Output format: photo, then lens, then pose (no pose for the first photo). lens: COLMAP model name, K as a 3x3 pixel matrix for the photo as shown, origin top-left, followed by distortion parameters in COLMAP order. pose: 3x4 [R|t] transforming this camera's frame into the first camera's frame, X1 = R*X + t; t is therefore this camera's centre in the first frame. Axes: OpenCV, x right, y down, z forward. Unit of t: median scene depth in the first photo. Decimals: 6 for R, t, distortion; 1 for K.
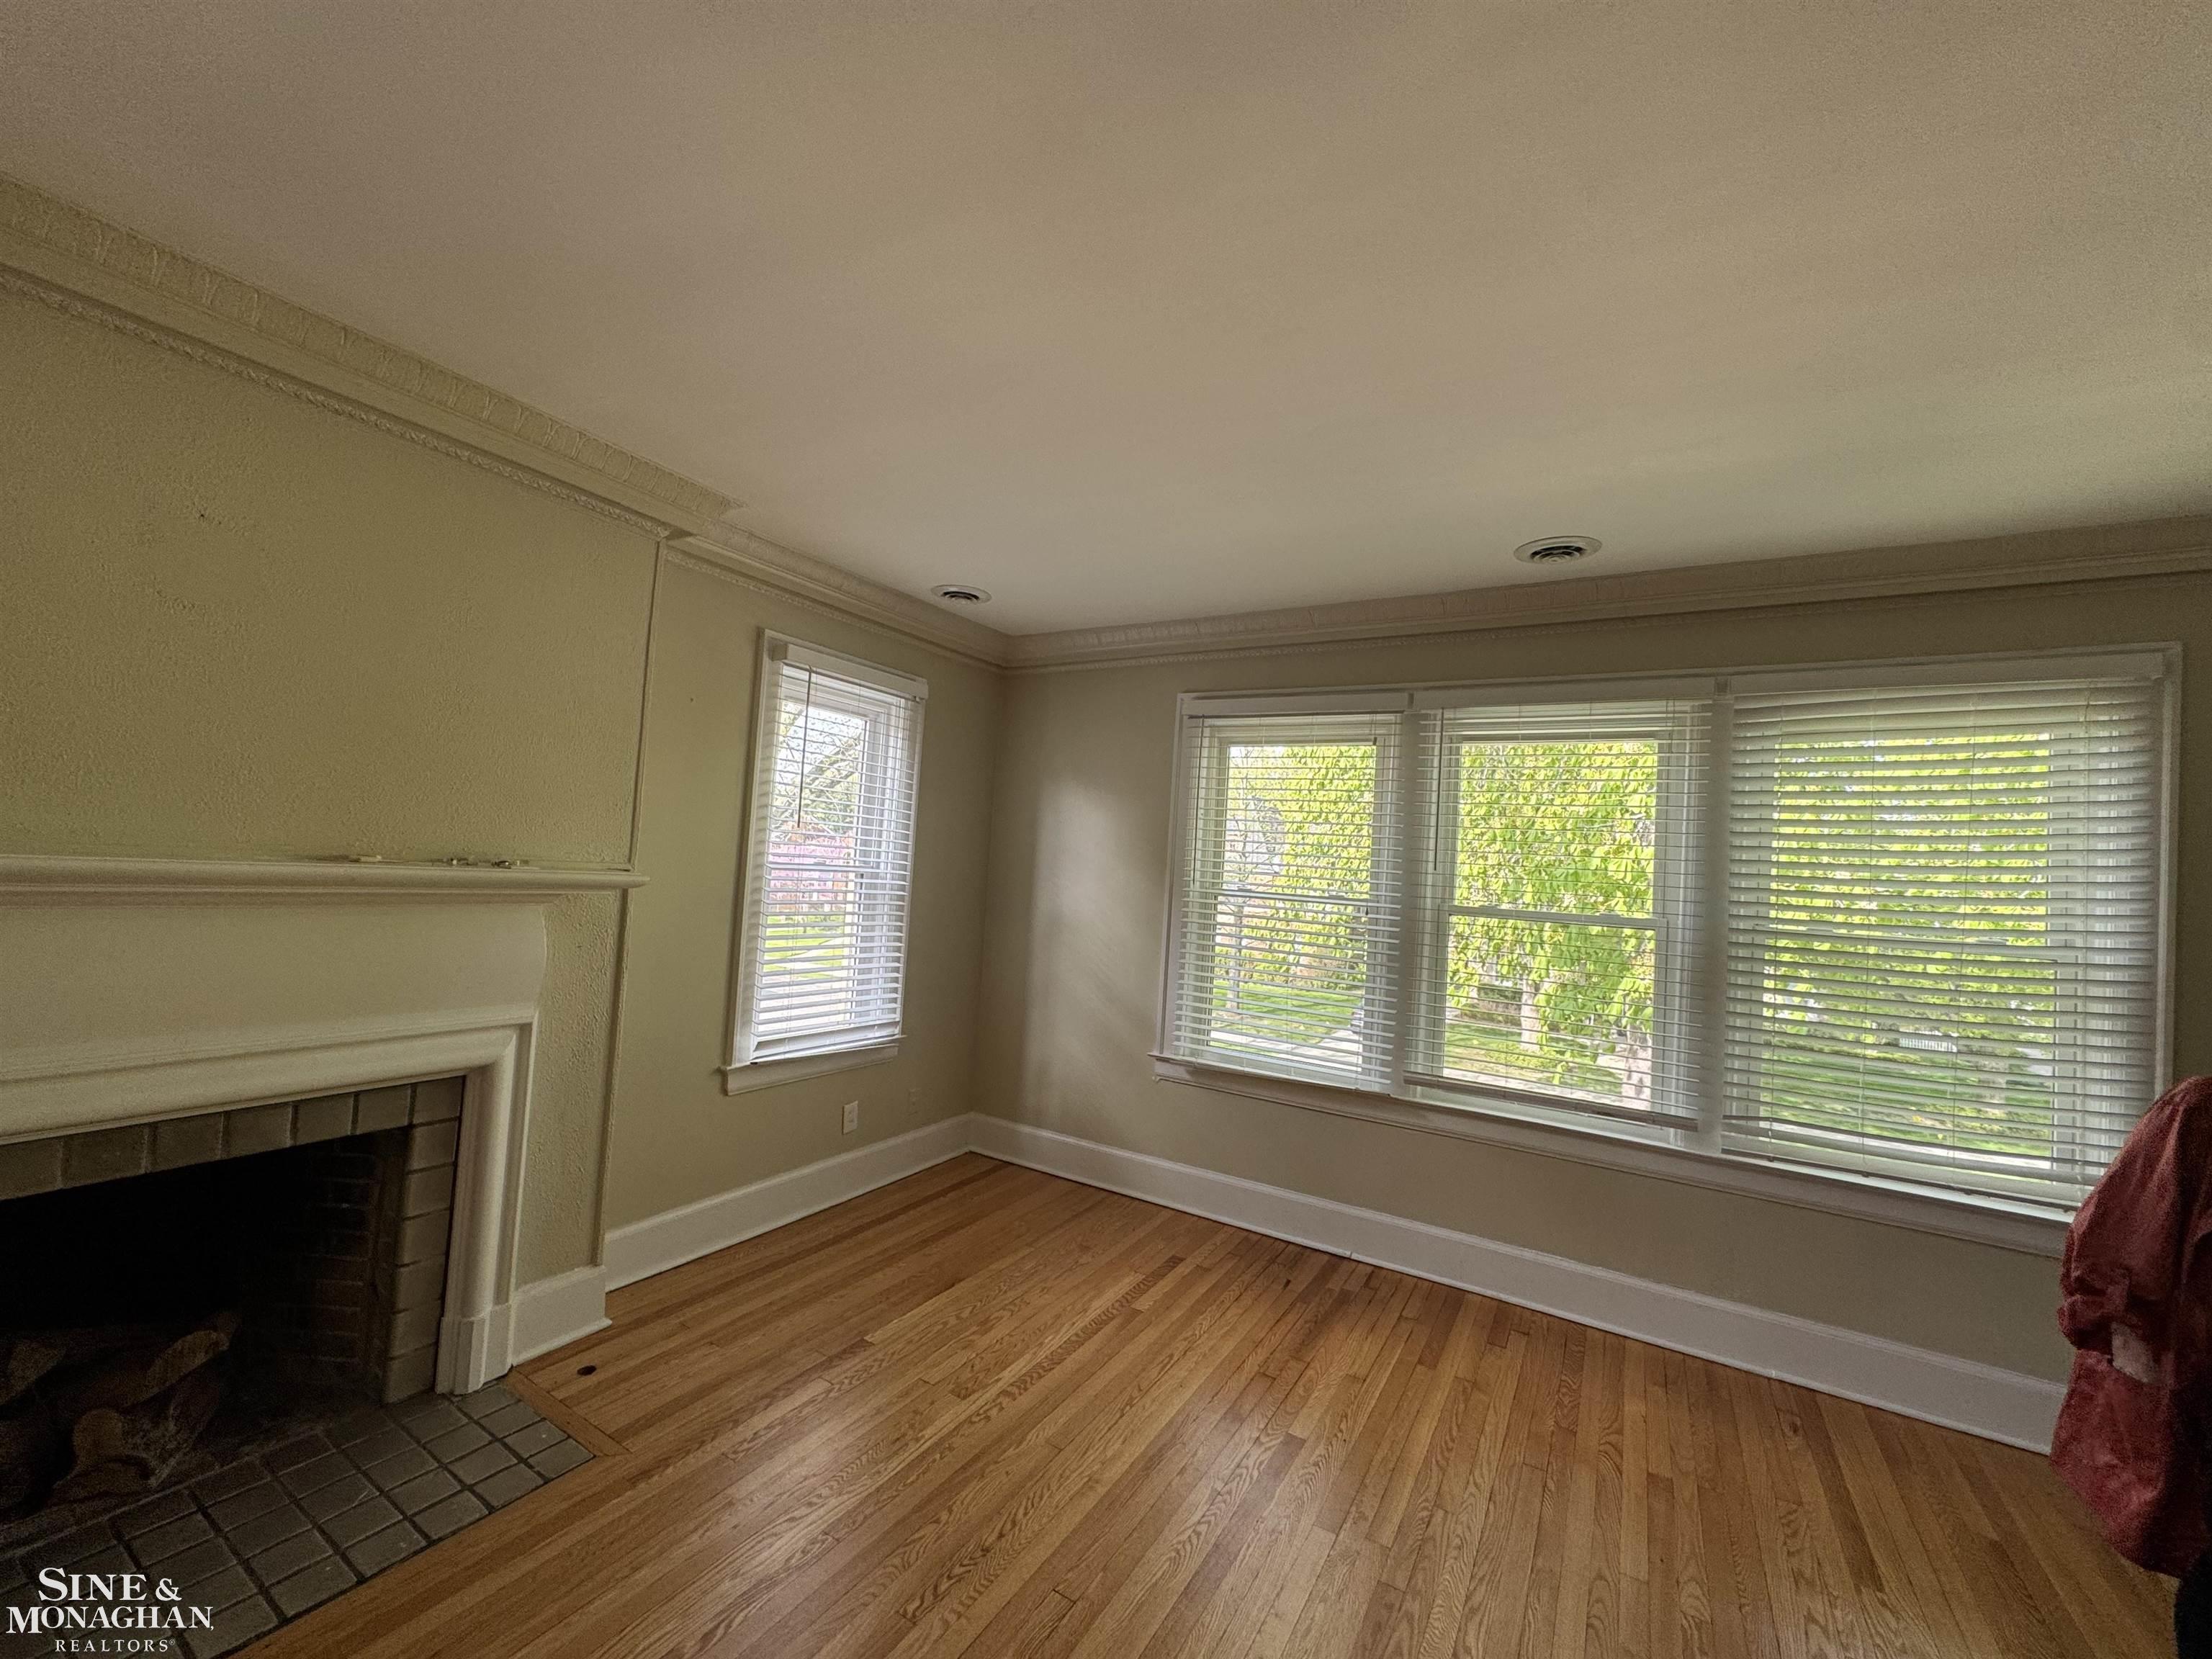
lens RADIAL K [[883.1, 0, 1109.1], [0, 883.1, 828.5], [0, 0, 1]] dist [-0.002454, 0.000448]
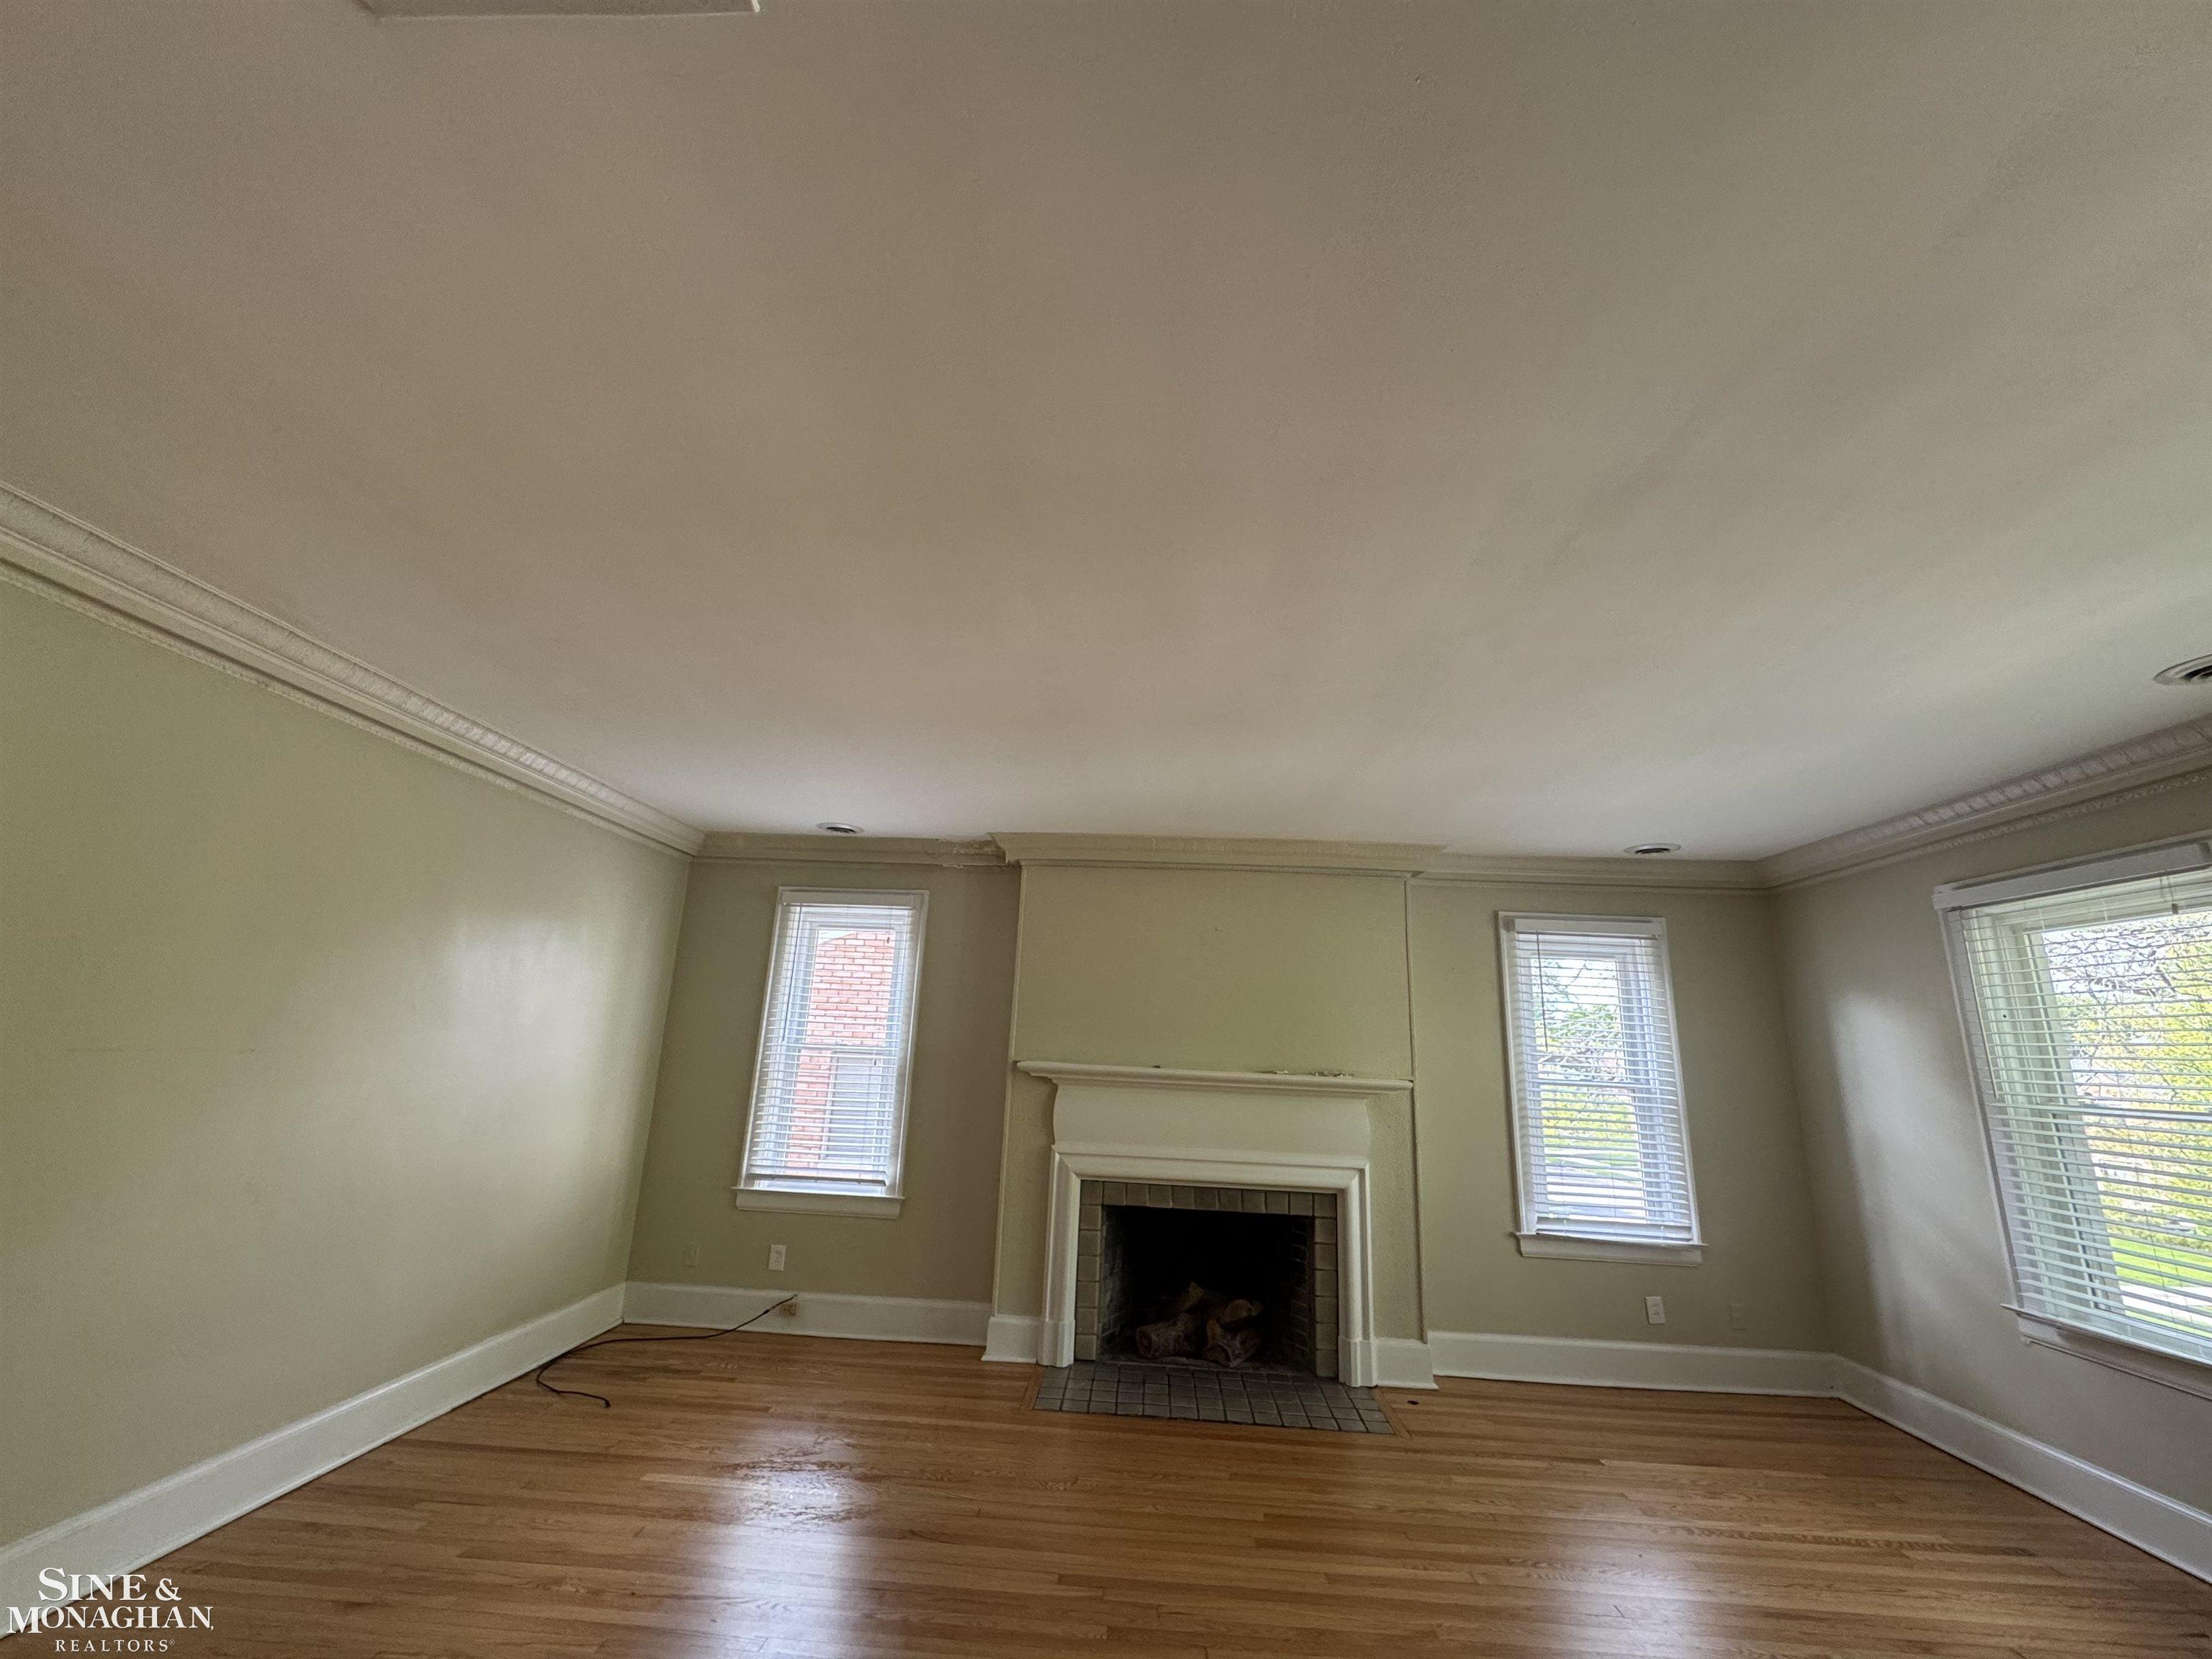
lens RADIAL K [[883.1, 0, 1101.7], [0, 883.1, 832.8], [0, 0, 1]] dist [-0.002454, 0.000448]
pose [[0.465060, -0.255500, -0.847608, 0.585454], [0.021402, 0.960412, -0.277761, 0.040702], [0.885021, 0.111035, 0.452117, -0.259540]]
